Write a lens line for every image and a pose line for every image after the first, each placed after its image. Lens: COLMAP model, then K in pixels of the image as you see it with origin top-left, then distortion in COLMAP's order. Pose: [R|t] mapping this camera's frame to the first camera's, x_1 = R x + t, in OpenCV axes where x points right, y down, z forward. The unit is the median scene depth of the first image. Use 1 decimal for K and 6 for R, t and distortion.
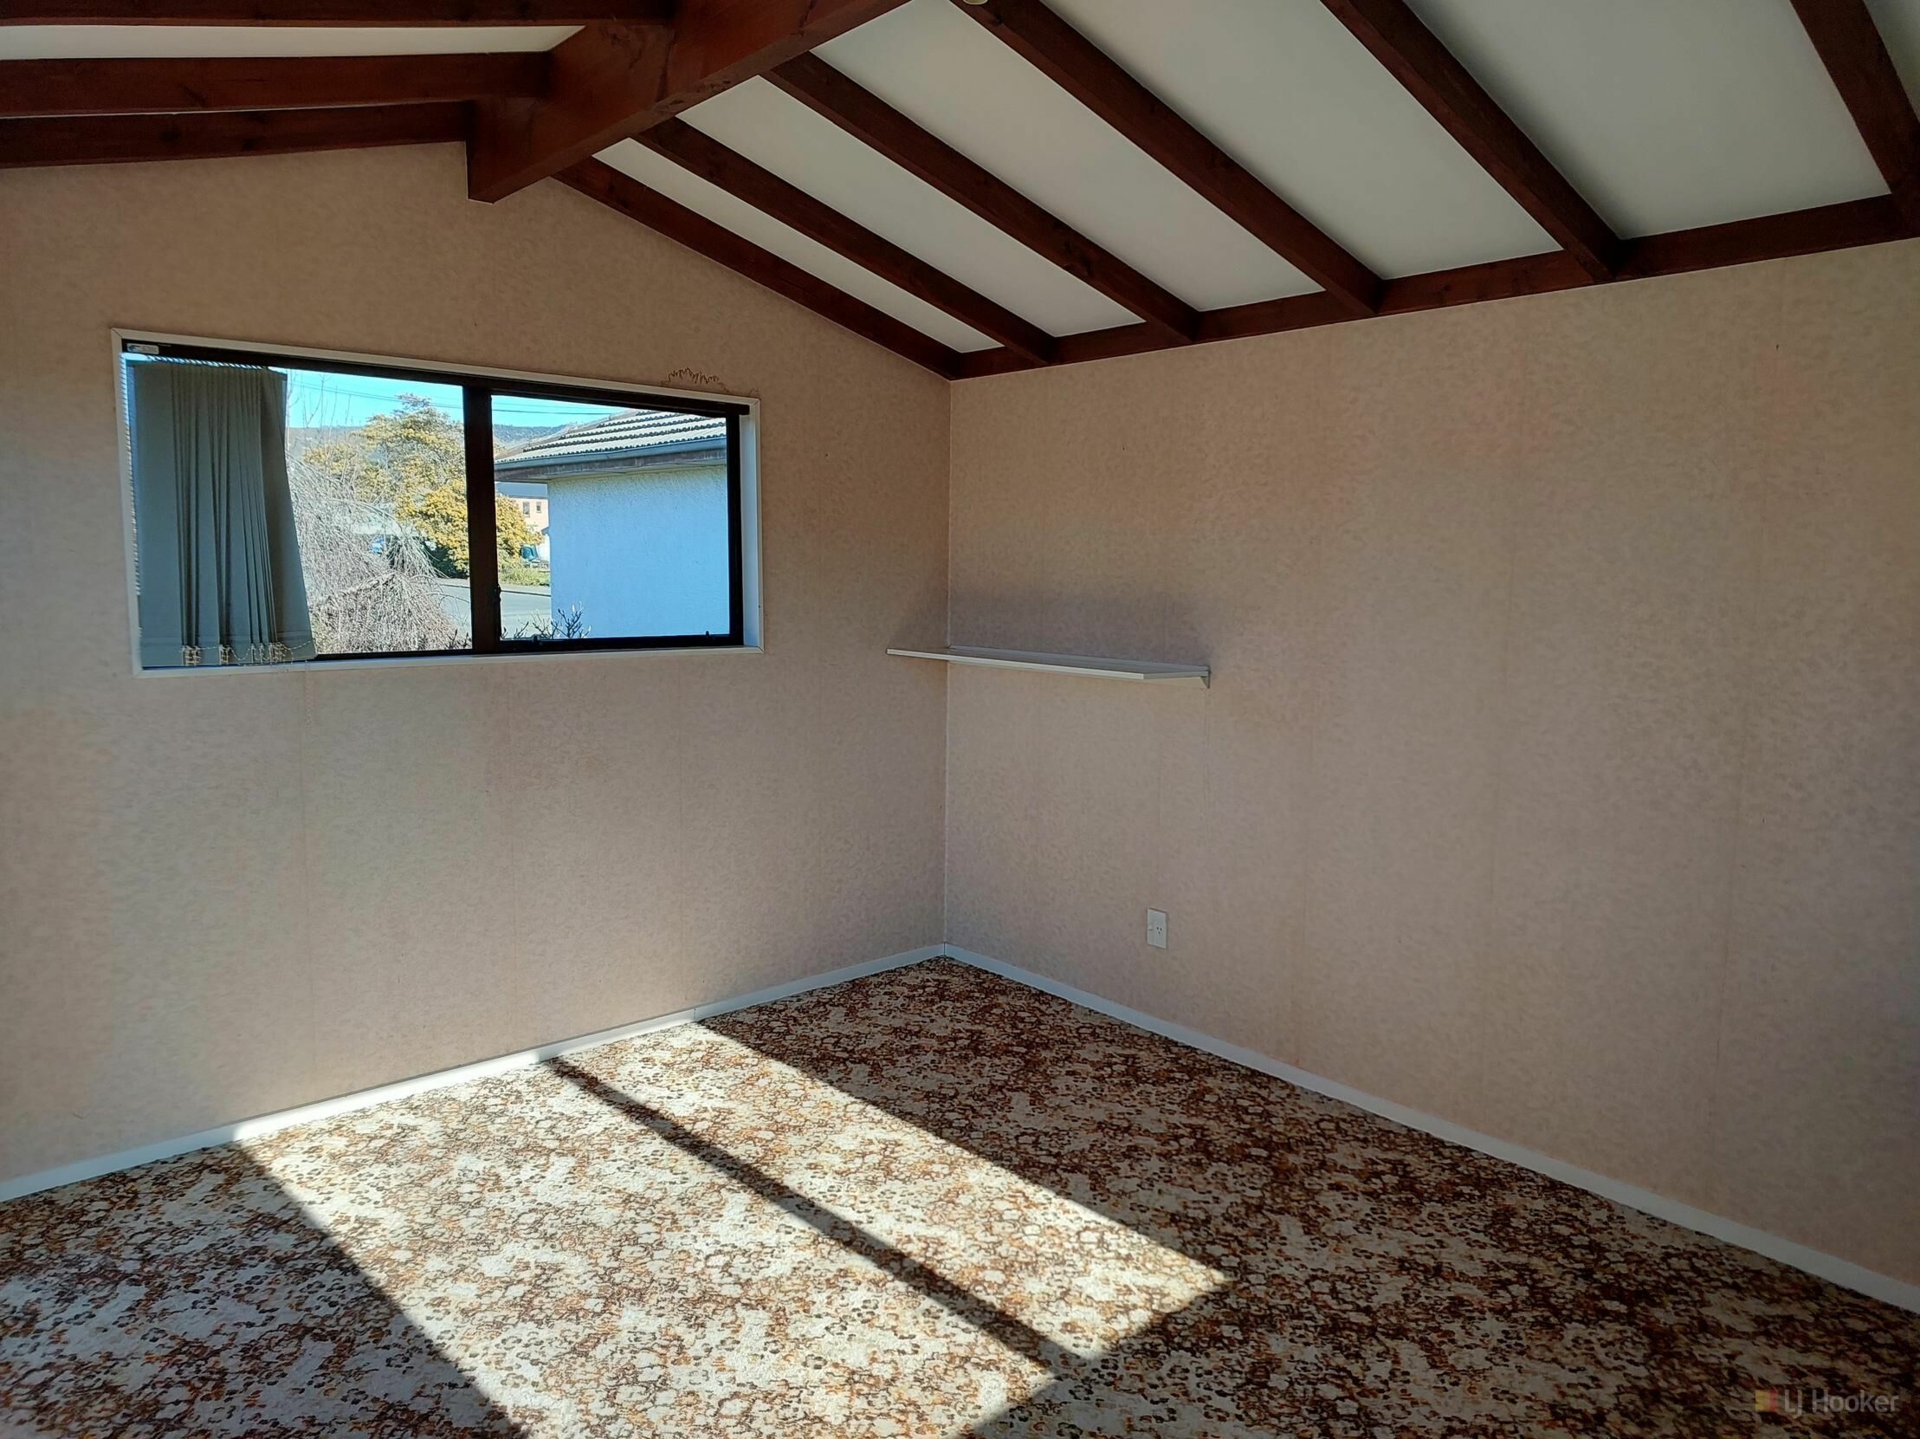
lens RADIAL K [[1301.5, 0, 963.5], [0, 1301.5, 720.6], [0, 0, 1]] dist [0.045458, -0.039441]
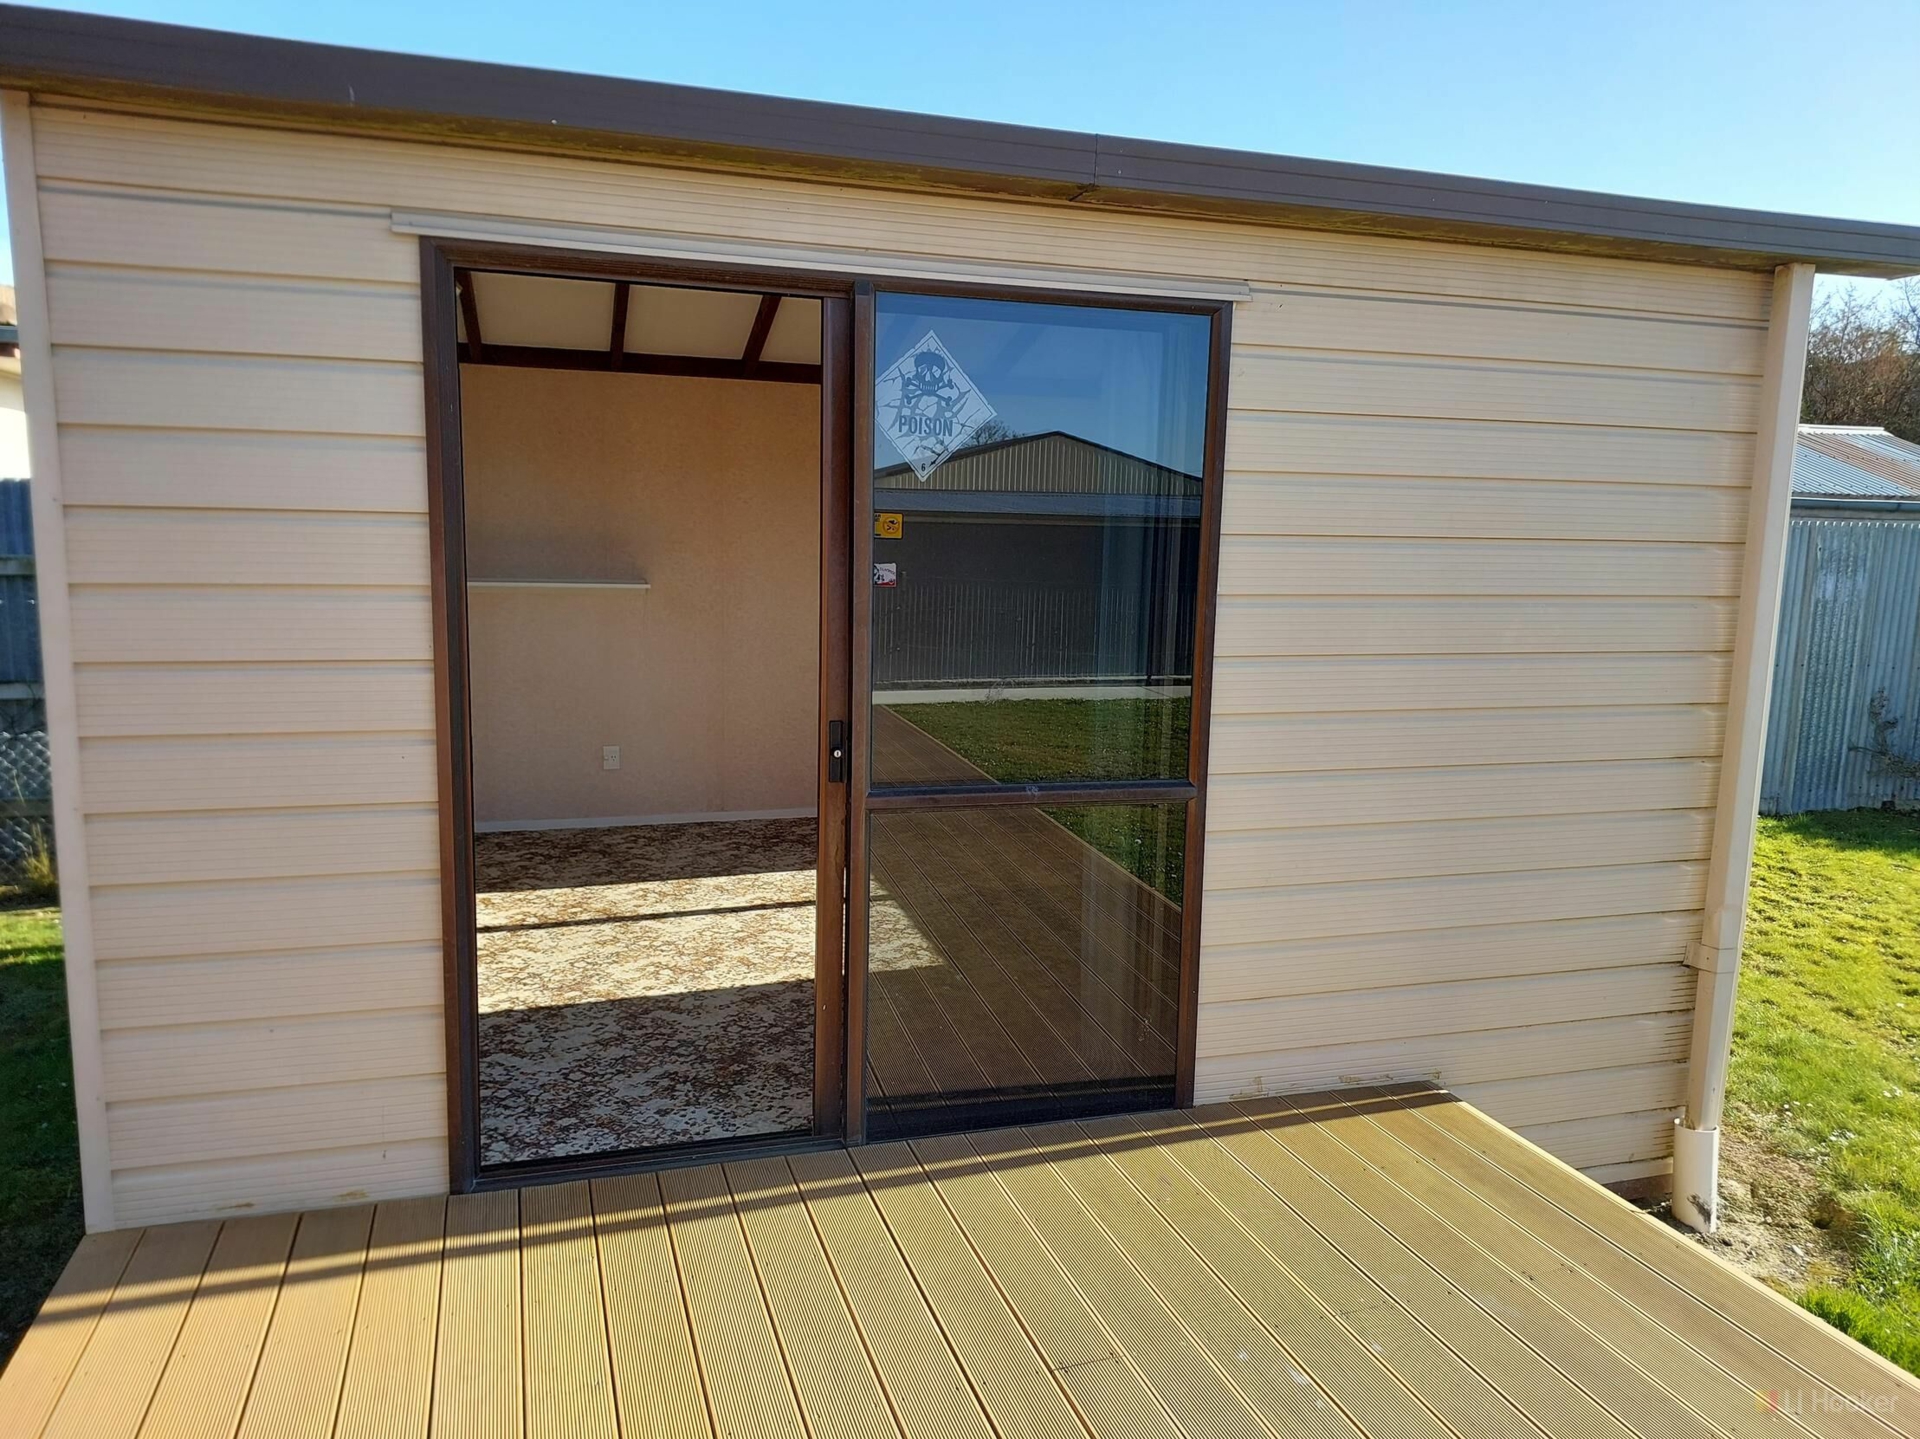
lens RADIAL K [[1289.7, 0, 971.5], [0, 1289.7, 714.0], [0, 0, 1]] dist [0.128700, -0.160876]
pose [[0.410018, -0.132280, 0.902434, -1.417589], [0.097560, 0.990111, 0.100806, -0.001206], [-0.906845, 0.046709, 0.418869, -0.014539]]
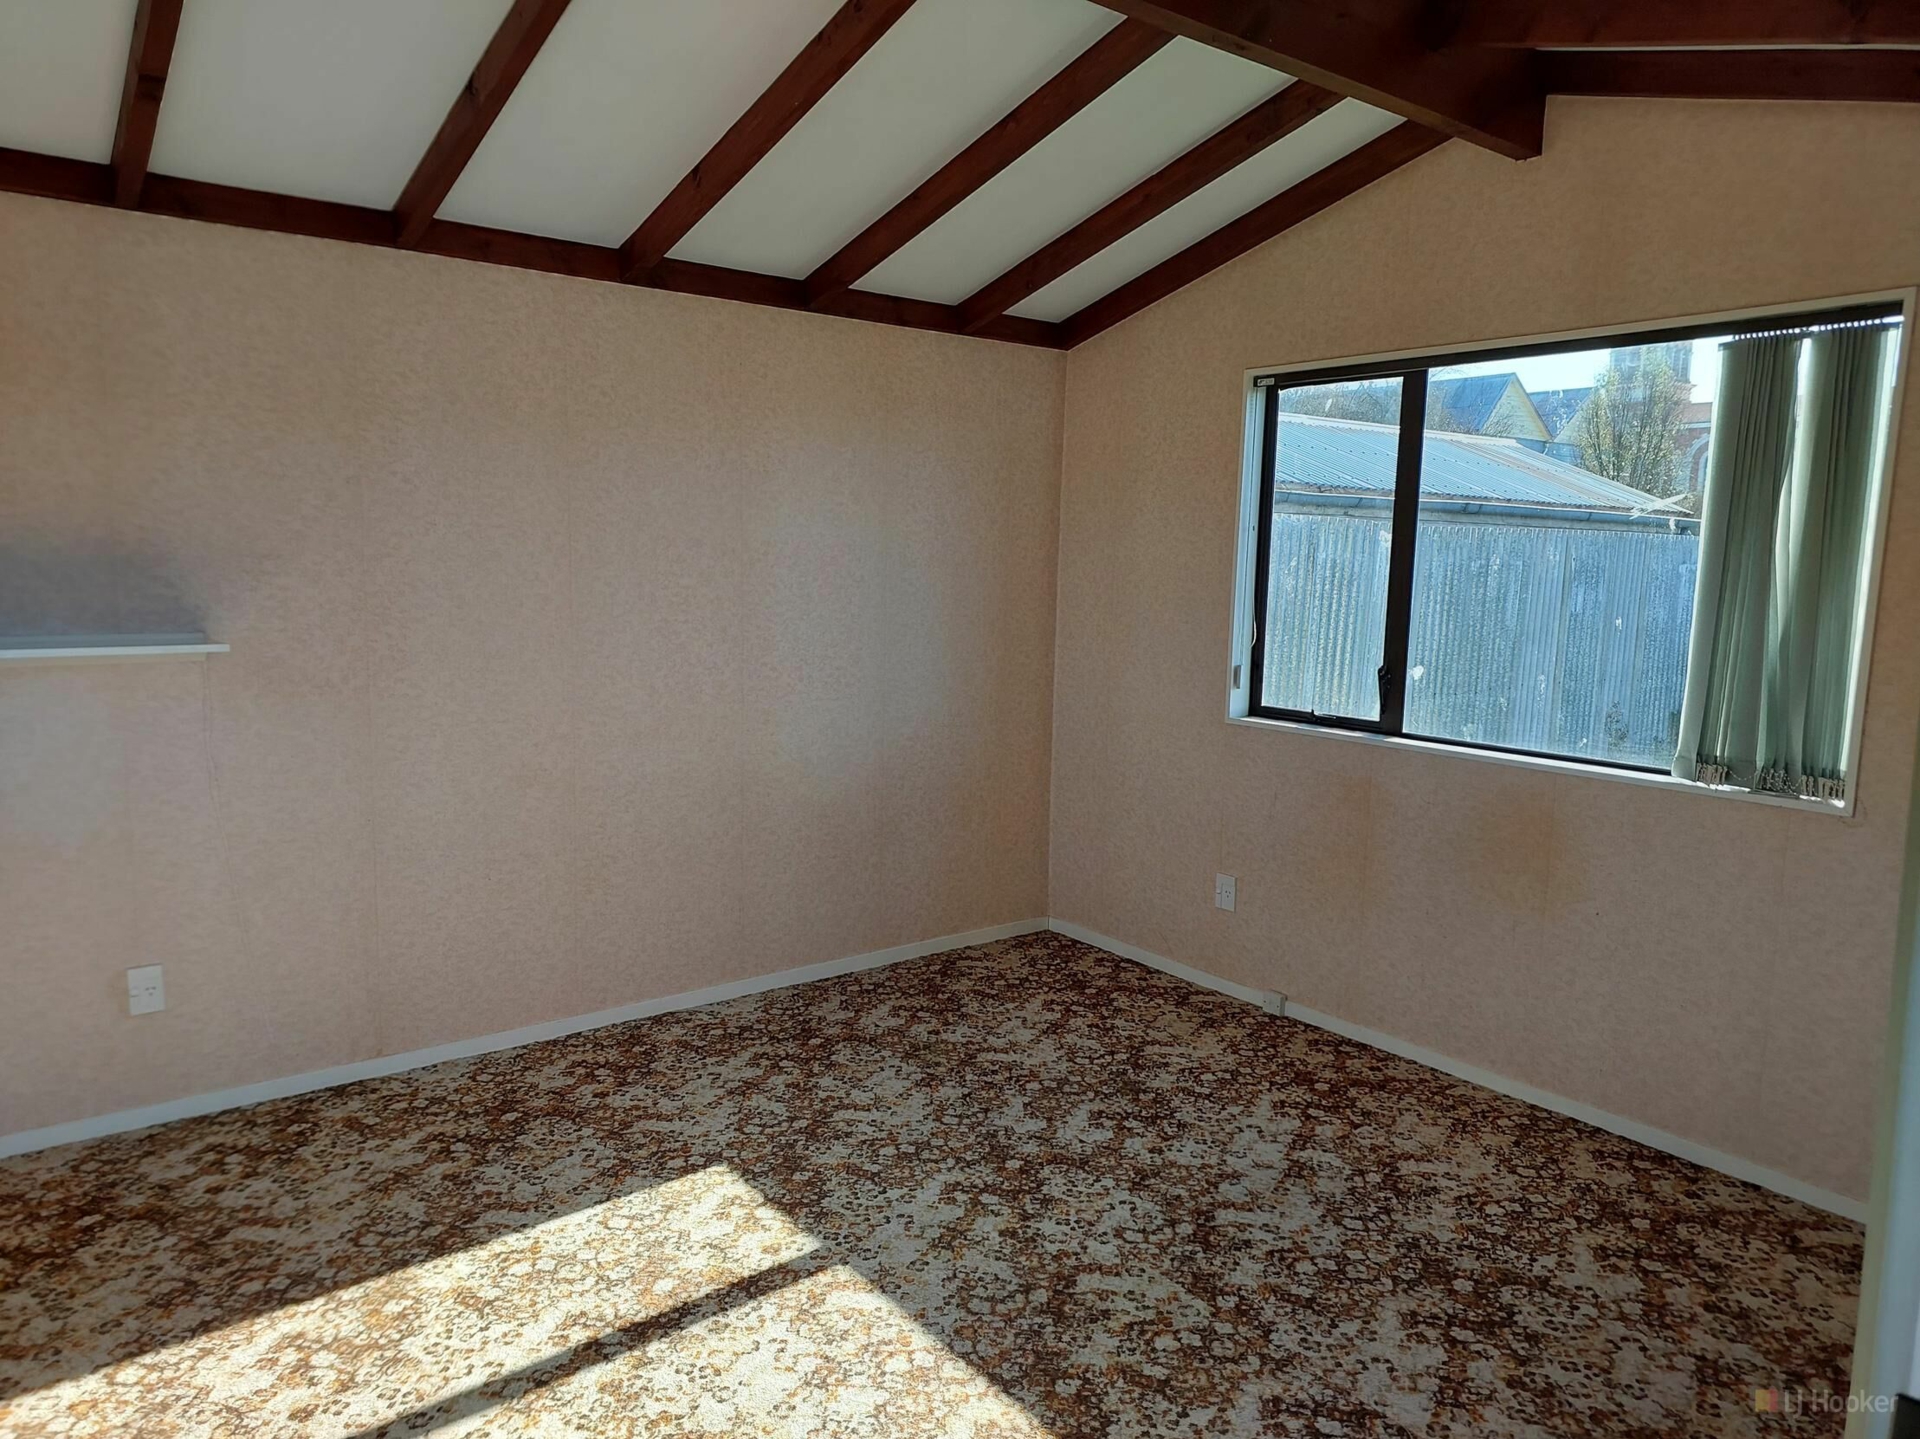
lens RADIAL K [[1304.5, 0, 965.7], [0, 1304.5, 713.5], [0, 0, 1]] dist [0.088892, -0.114964]
pose [[0.061327, -0.137378, 0.988618, -0.763248], [0.103595, 0.986009, 0.130589, -0.065358], [-0.992727, 0.094408, 0.074701, 0.630242]]
